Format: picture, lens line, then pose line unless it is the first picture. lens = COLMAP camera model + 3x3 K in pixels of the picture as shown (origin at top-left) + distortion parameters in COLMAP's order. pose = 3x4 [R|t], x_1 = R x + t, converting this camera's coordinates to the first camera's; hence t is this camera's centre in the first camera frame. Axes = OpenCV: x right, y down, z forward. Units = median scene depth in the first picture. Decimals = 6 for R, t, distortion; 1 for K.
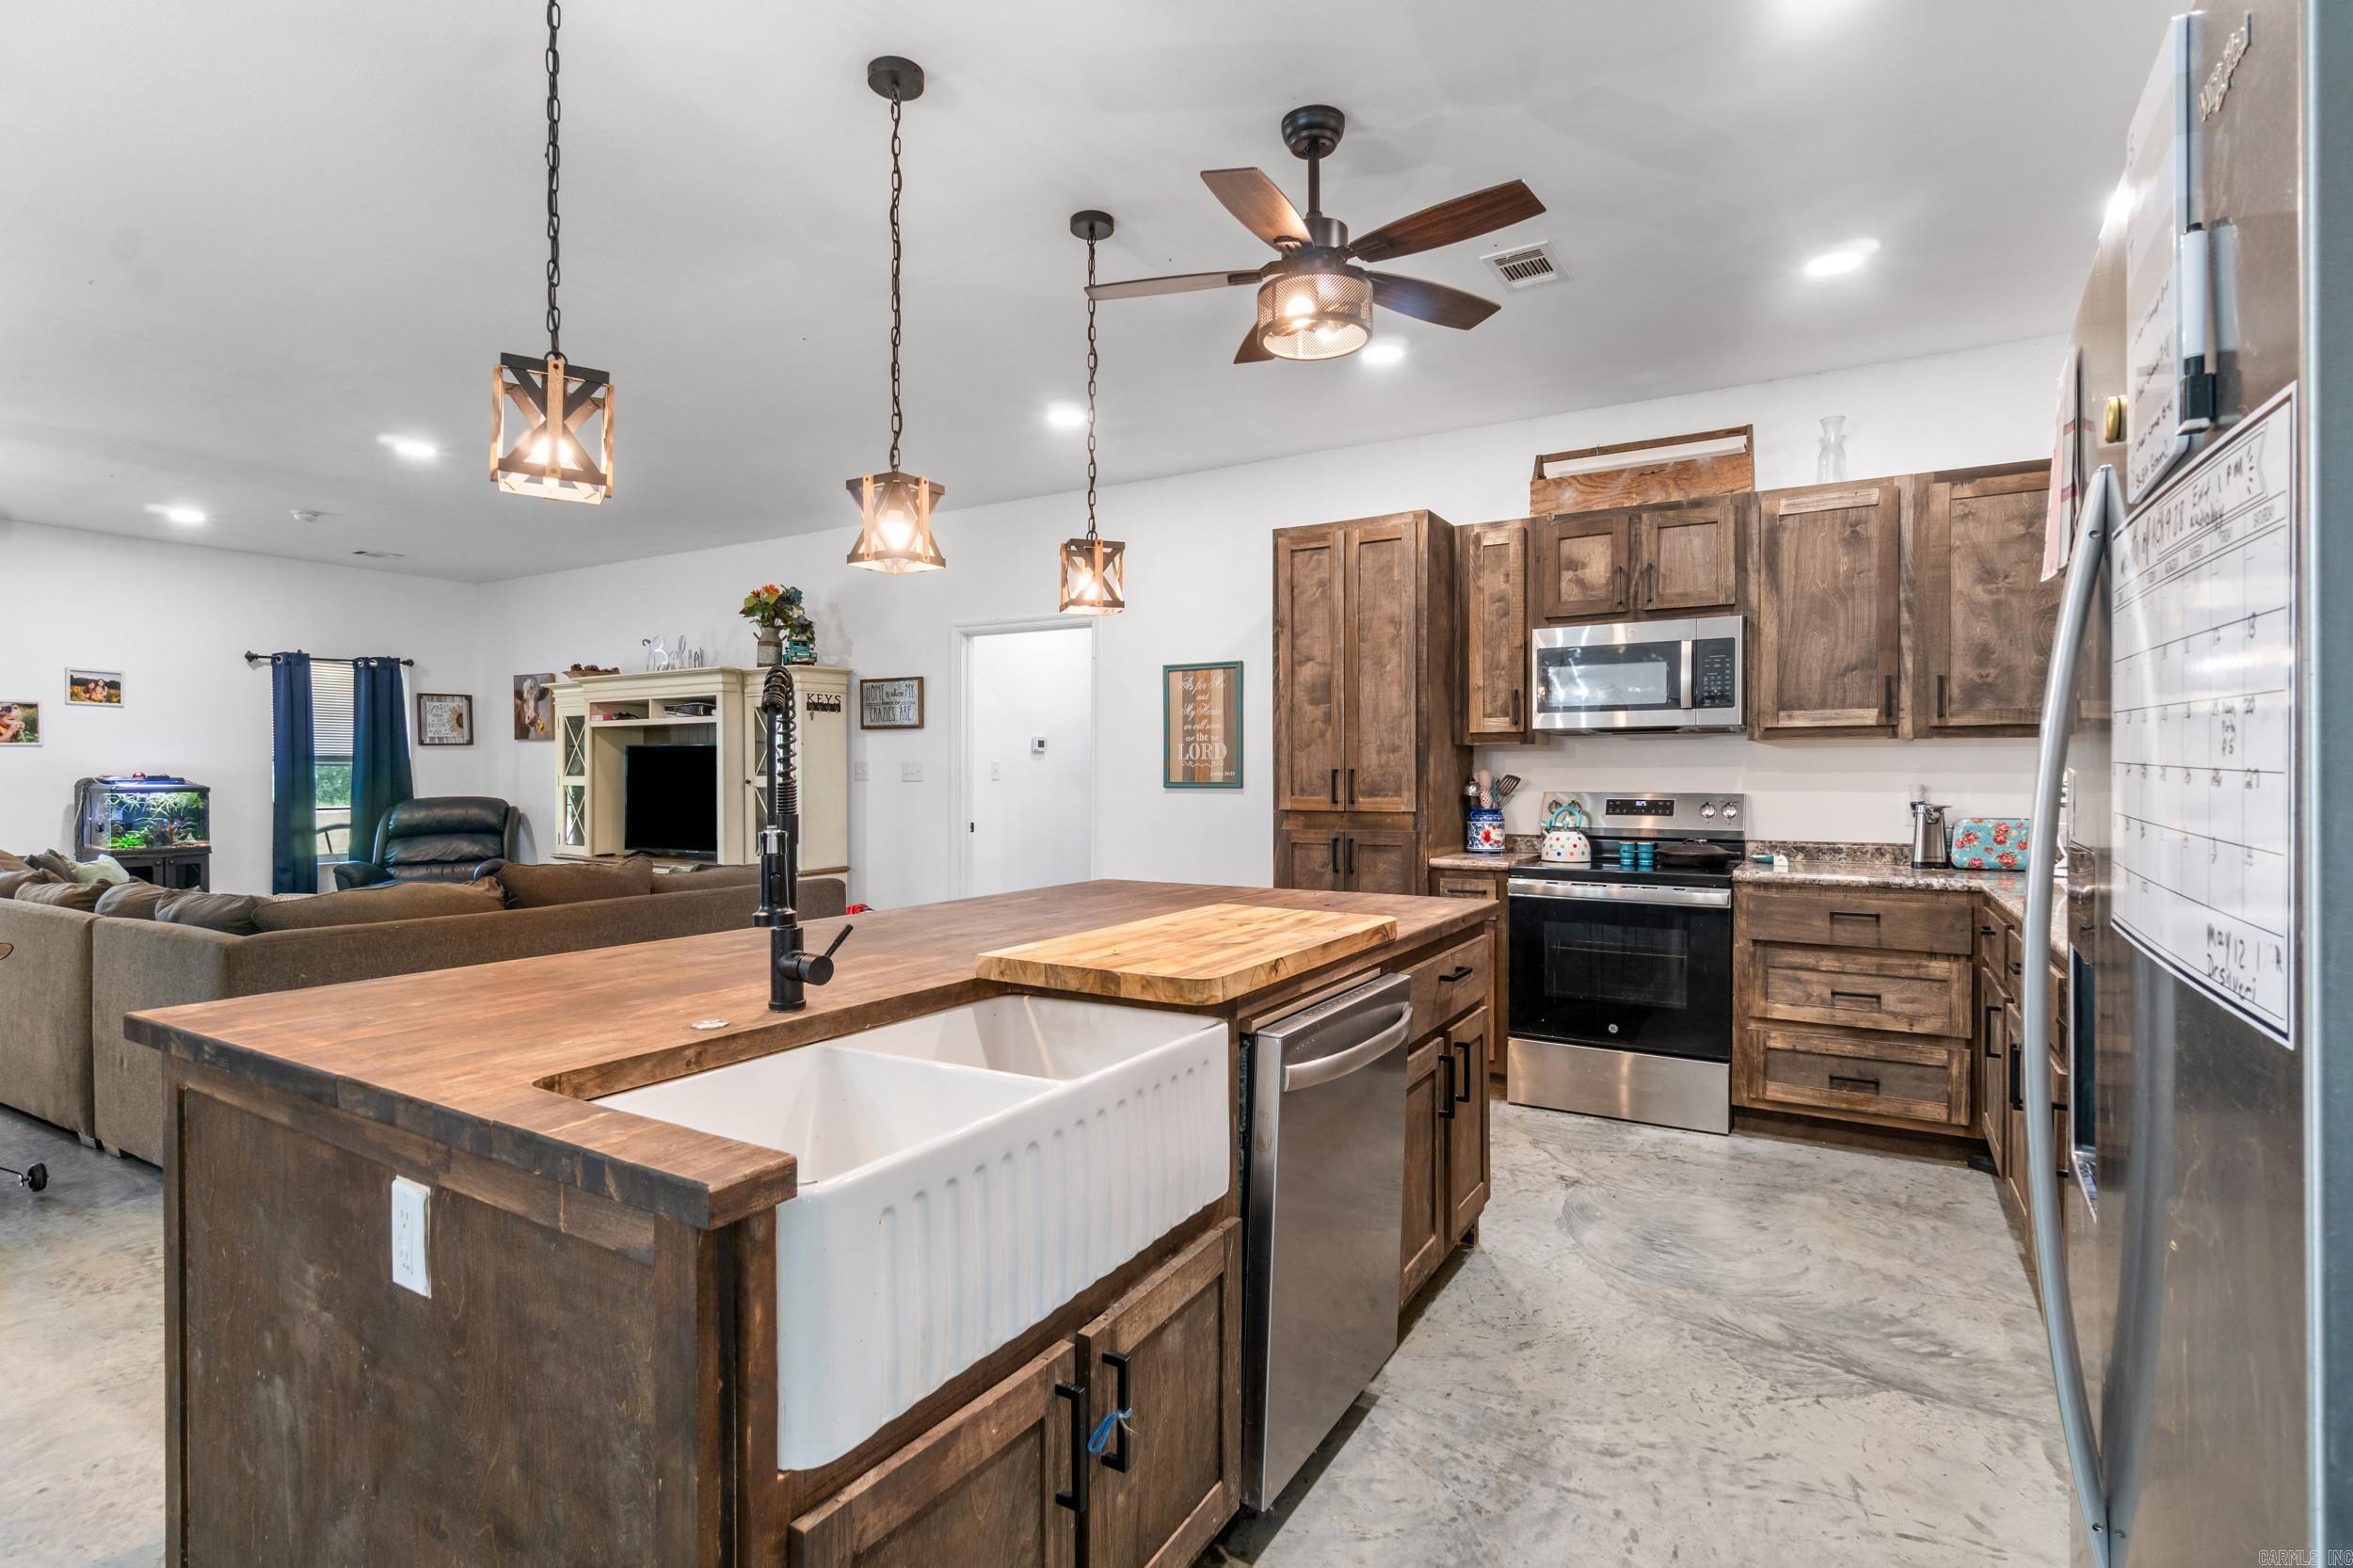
lens RADIAL K [[1142.3, 0, 1156.0], [0, 1142.3, 788.6], [0, 0, 1]] dist [0.001708, 0.000193]
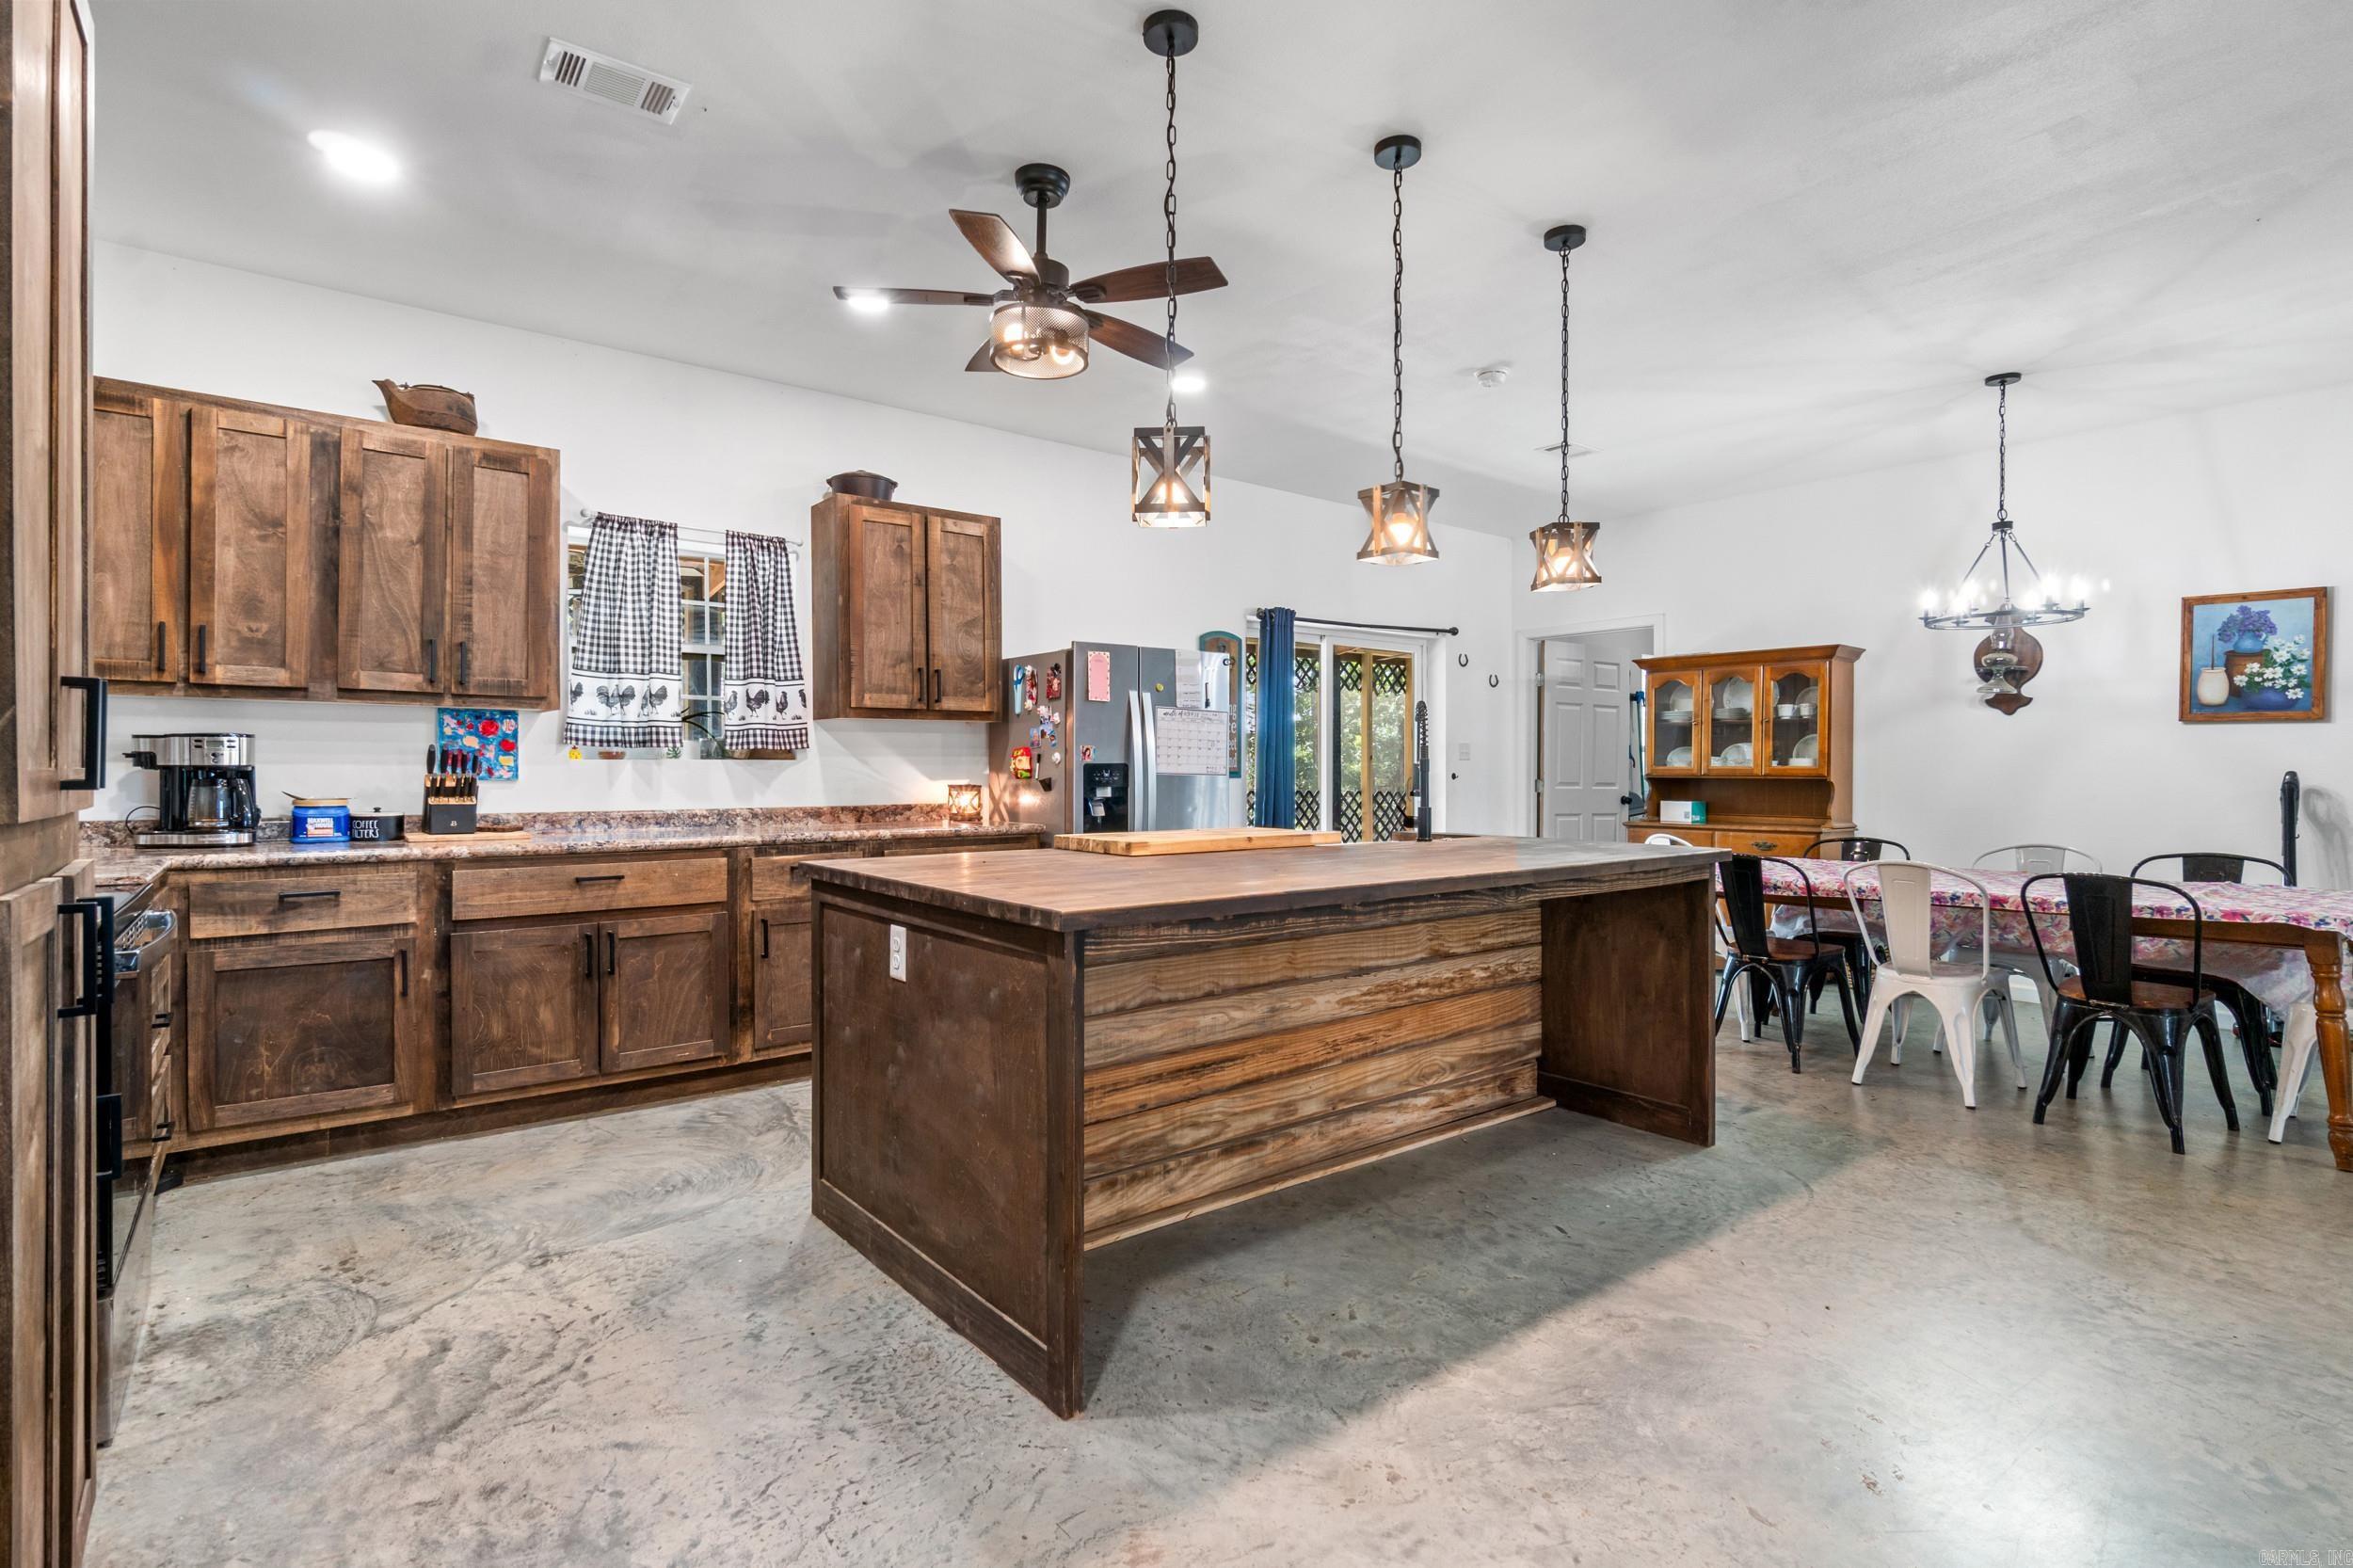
lens RADIAL K [[1118.1, 0, 1159.9], [0, 1118.1, 774.2], [0, 0, 1]] dist [-0.001294, 0.000213]
pose [[-0.936316, -0.001920, 0.351153, -0.264544], [0.003773, 0.999872, 0.015525, 0.006849], [-0.351138, 0.015861, -0.936189, 1.426426]]
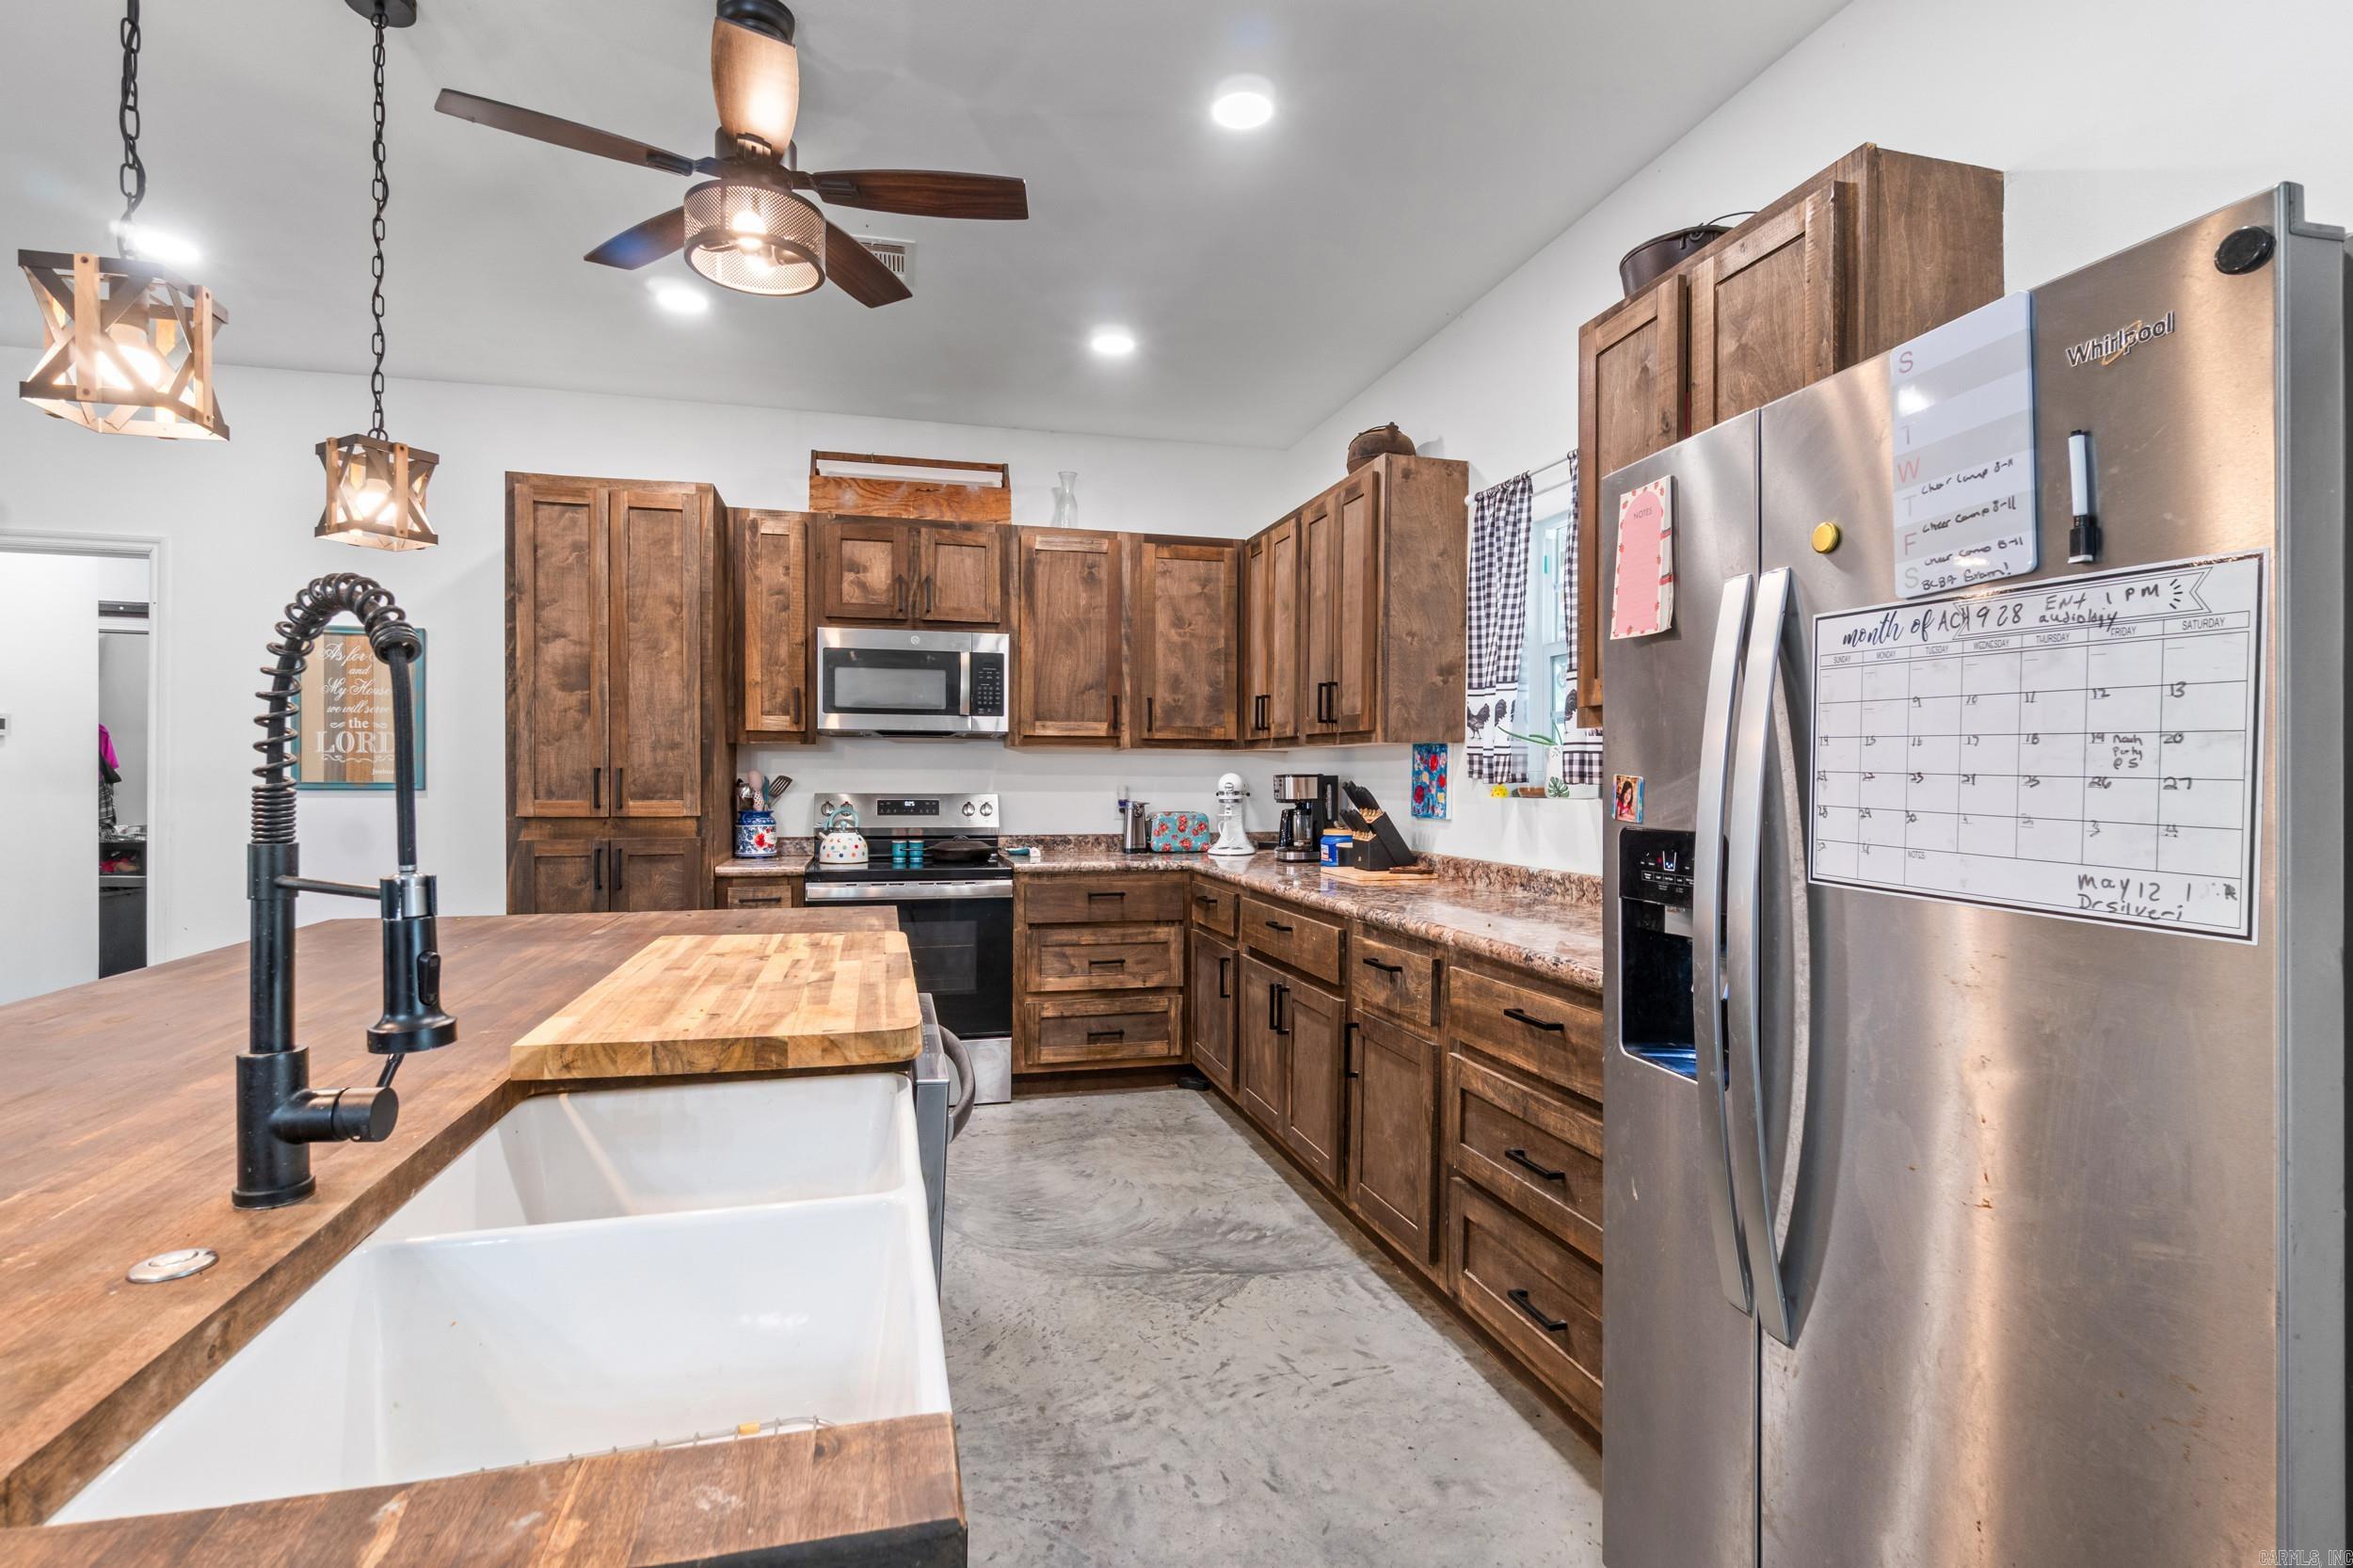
lens RADIAL K [[1119.7, 0, 1173.3], [0, 1119.7, 789.0], [0, 0, 1]] dist [-0.003619, -0.000168]
pose [[0.695385, -0.002801, 0.718632, -0.174049], [0.002567, 0.999996, 0.001414, -0.001504], [-0.718633, 0.000862, 0.695389, 0.135332]]
